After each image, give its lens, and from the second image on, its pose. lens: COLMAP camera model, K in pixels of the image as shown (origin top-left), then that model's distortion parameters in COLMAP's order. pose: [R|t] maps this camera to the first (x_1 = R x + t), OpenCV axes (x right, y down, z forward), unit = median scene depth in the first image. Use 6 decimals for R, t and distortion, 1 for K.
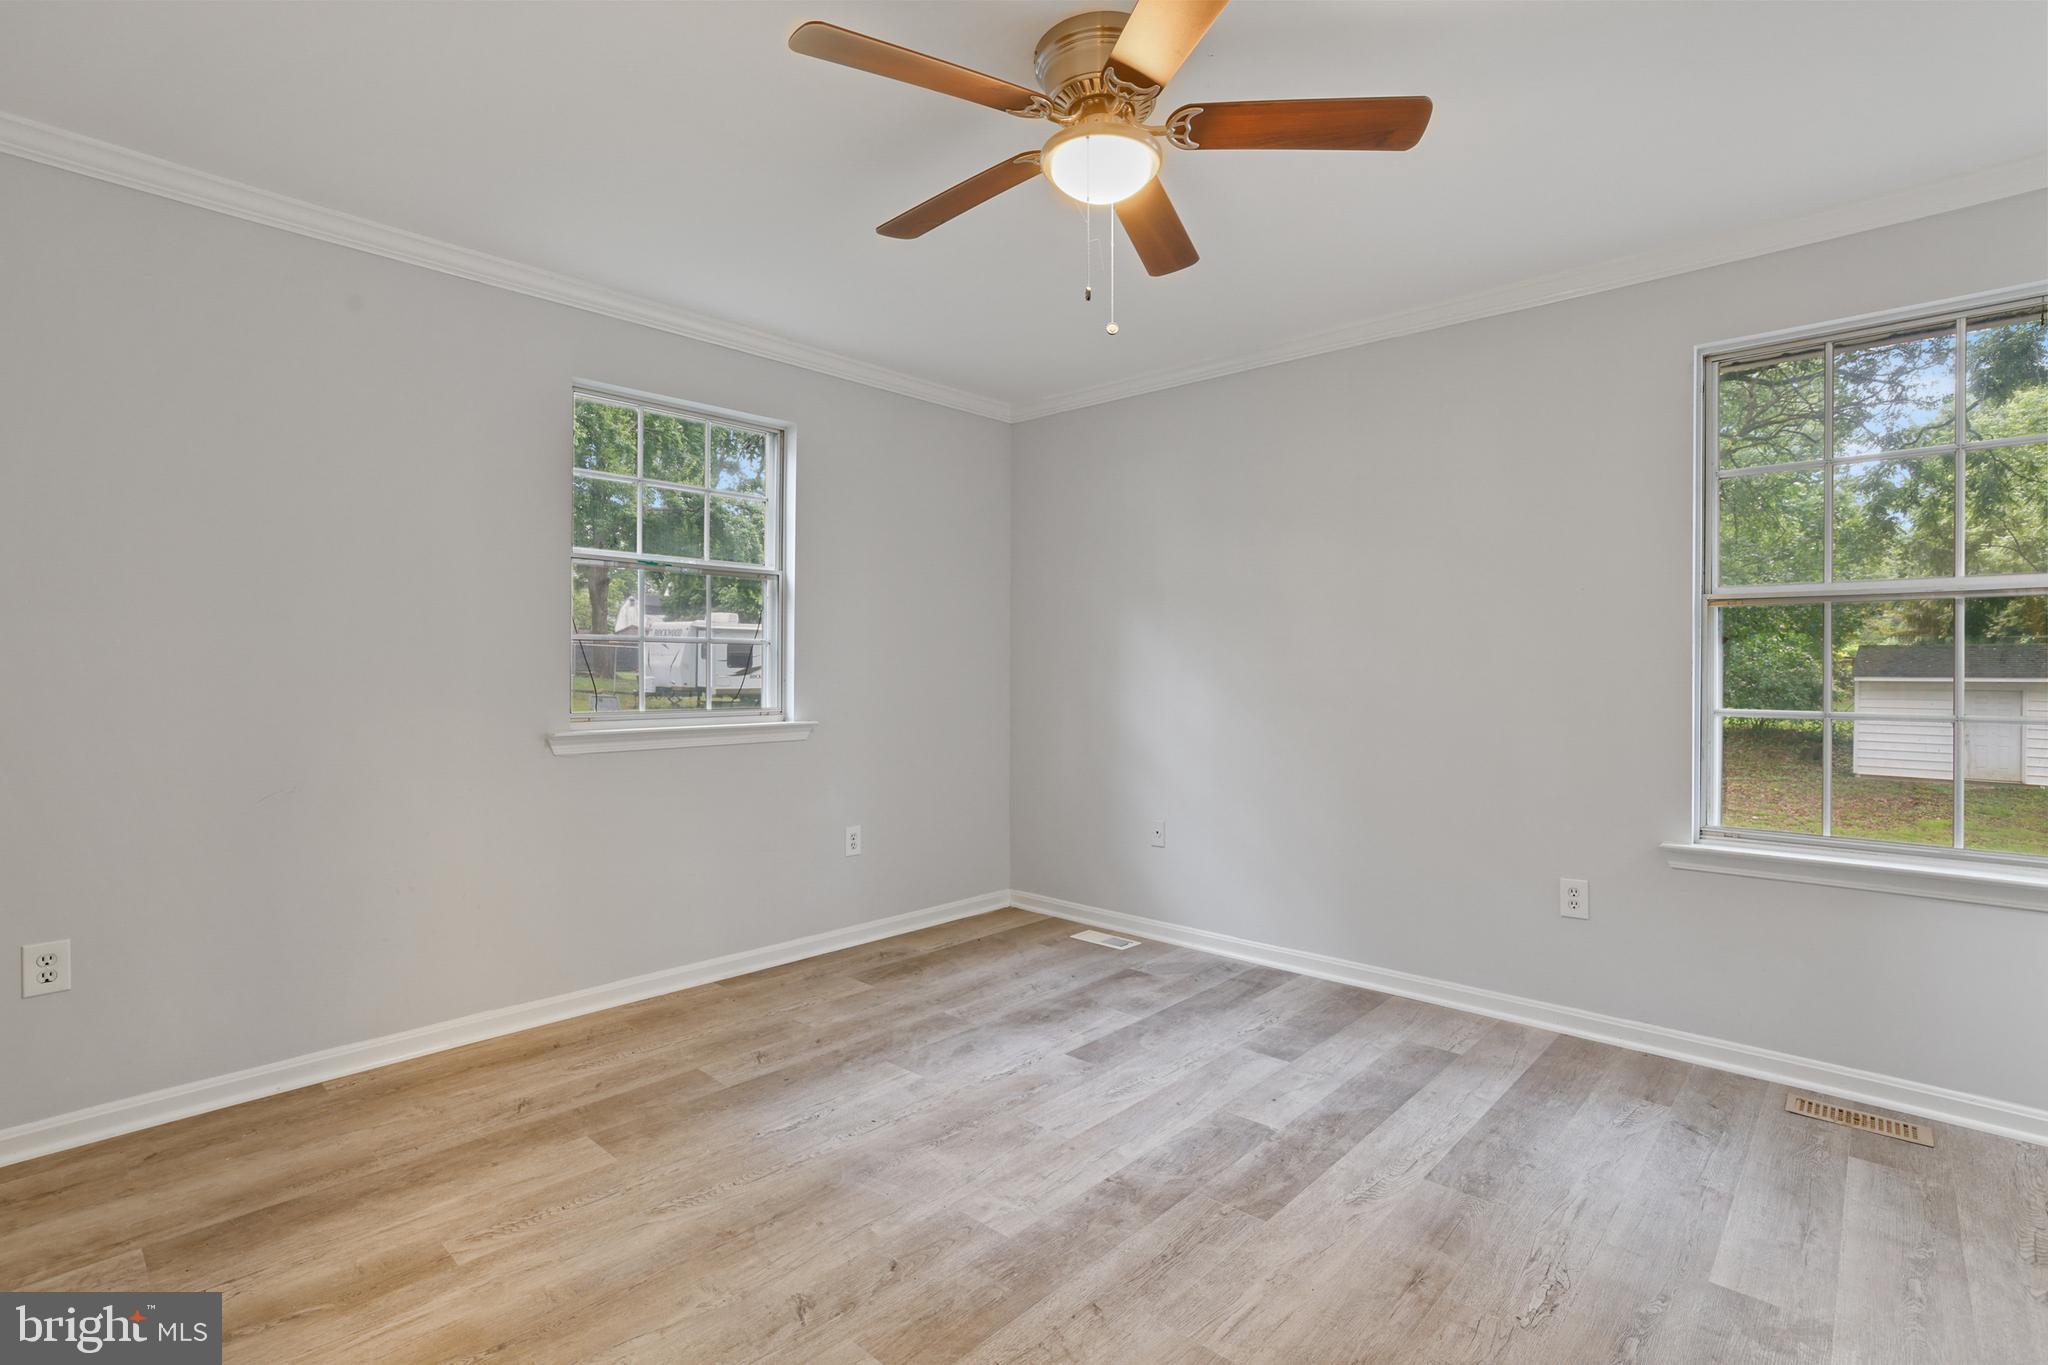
lens RADIAL K [[964.7, 0, 1019.7], [0, 964.7, 669.0], [0, 0, 1]] dist [-0.040803, 0.020491]
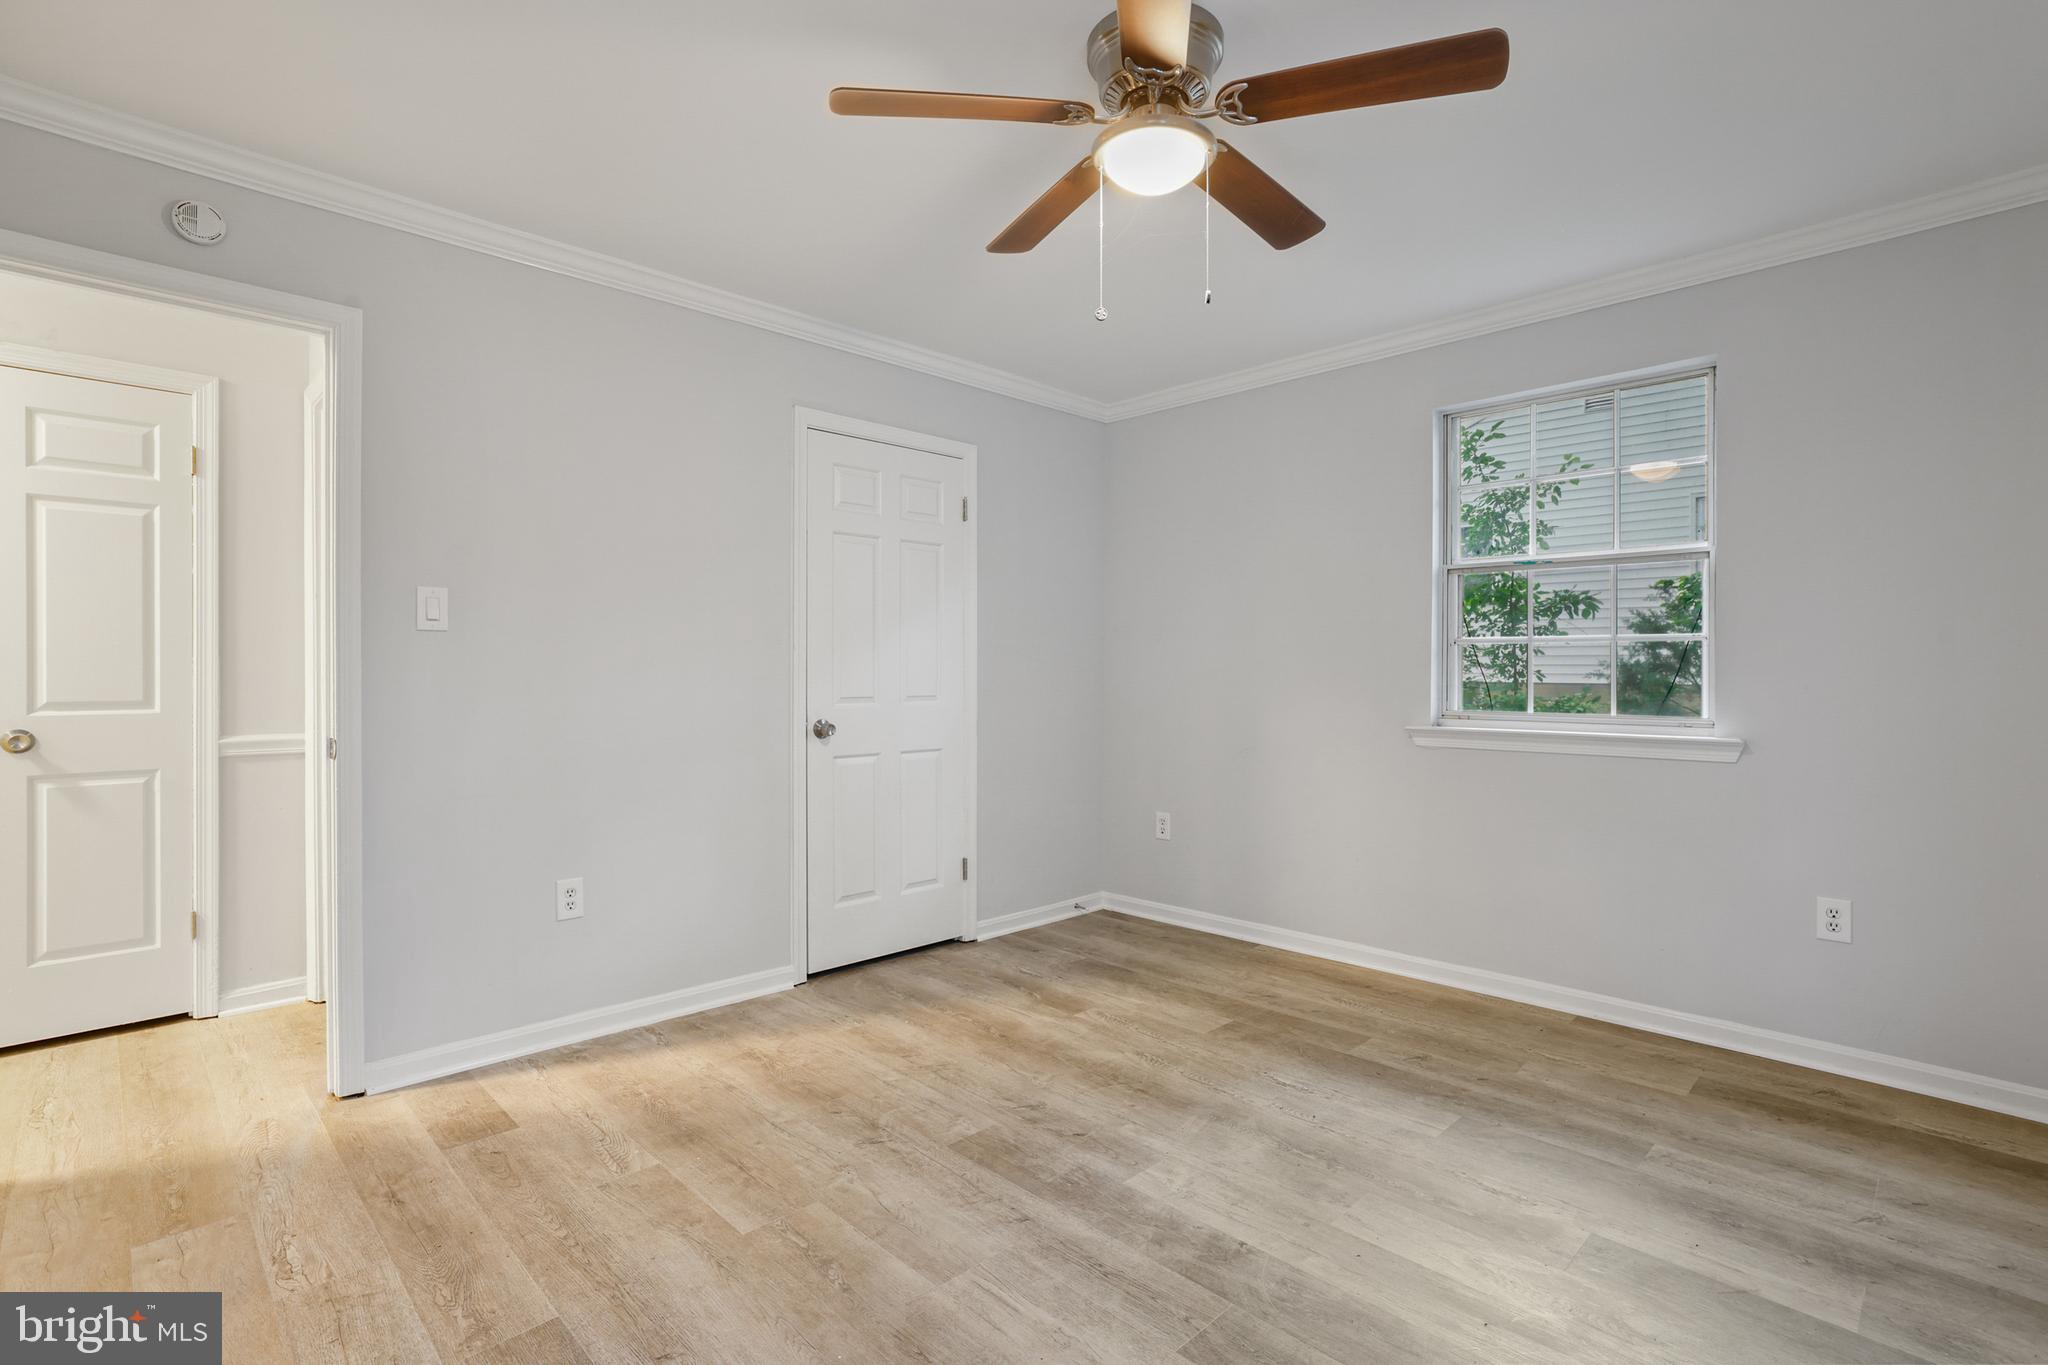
lens RADIAL K [[964.7, 0, 1019.7], [0, 964.7, 669.0], [0, 0, 1]] dist [-0.040803, 0.020491]
pose [[-0.049382, -0.005765, -0.998763, 0.947280], [-0.001655, 0.999982, -0.005690, 0.007184], [0.998779, 0.001372, -0.049391, 0.803083]]
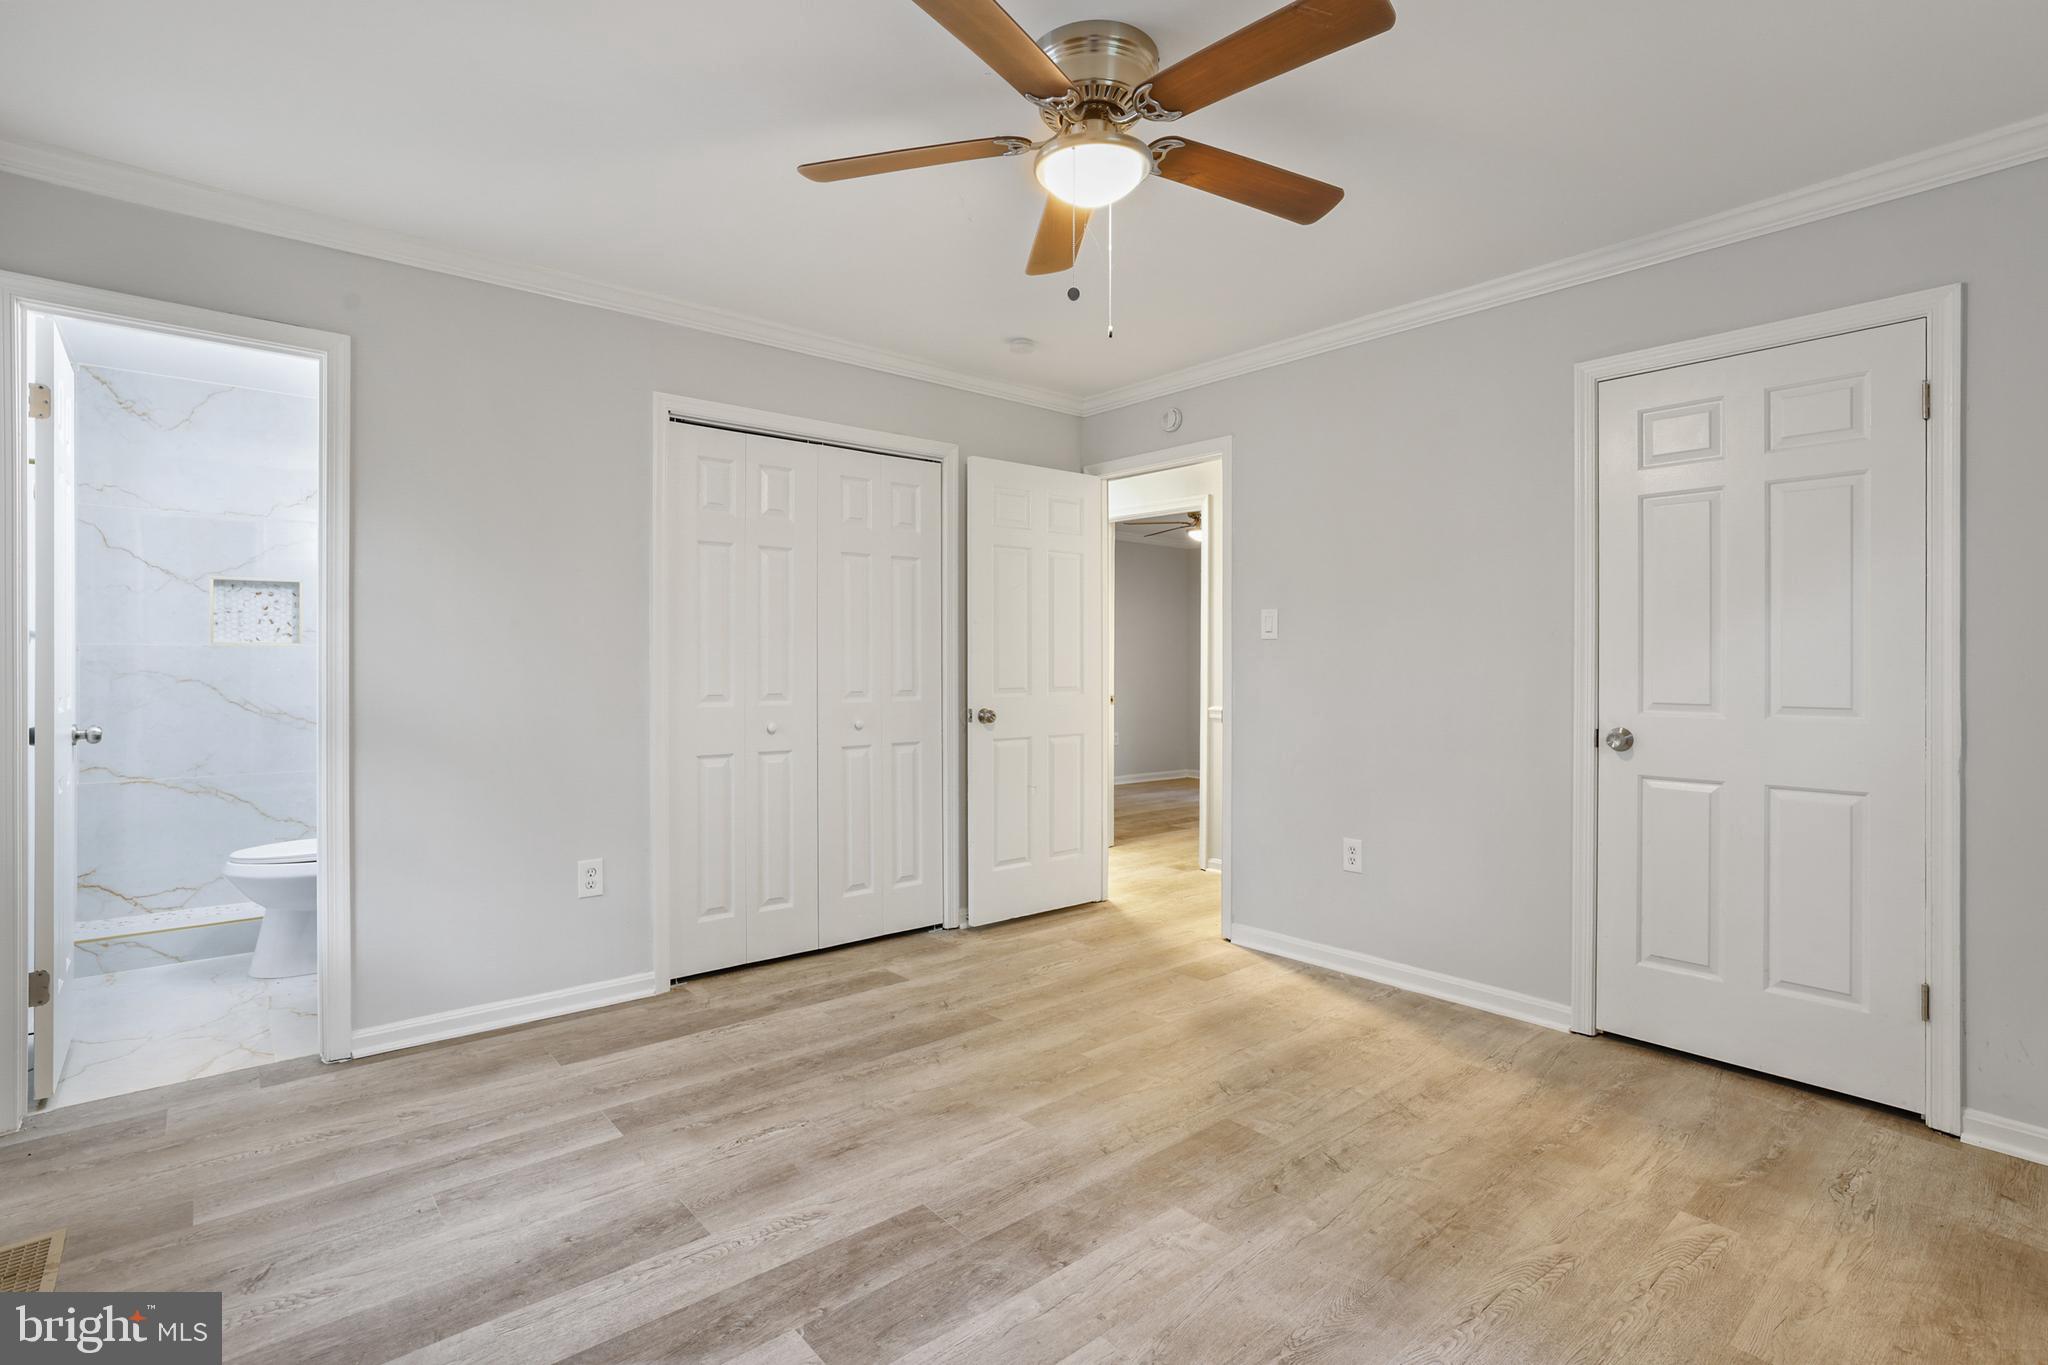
lens RADIAL K [[964.7, 0, 1019.7], [0, 964.7, 669.0], [0, 0, 1]] dist [-0.040803, 0.020491]
pose [[-0.992981, -0.007199, 0.118051, 0.034877], [-0.006684, 0.999966, 0.004754, 0.001049], [-0.118081, 0.003931, -0.992996, 1.771538]]
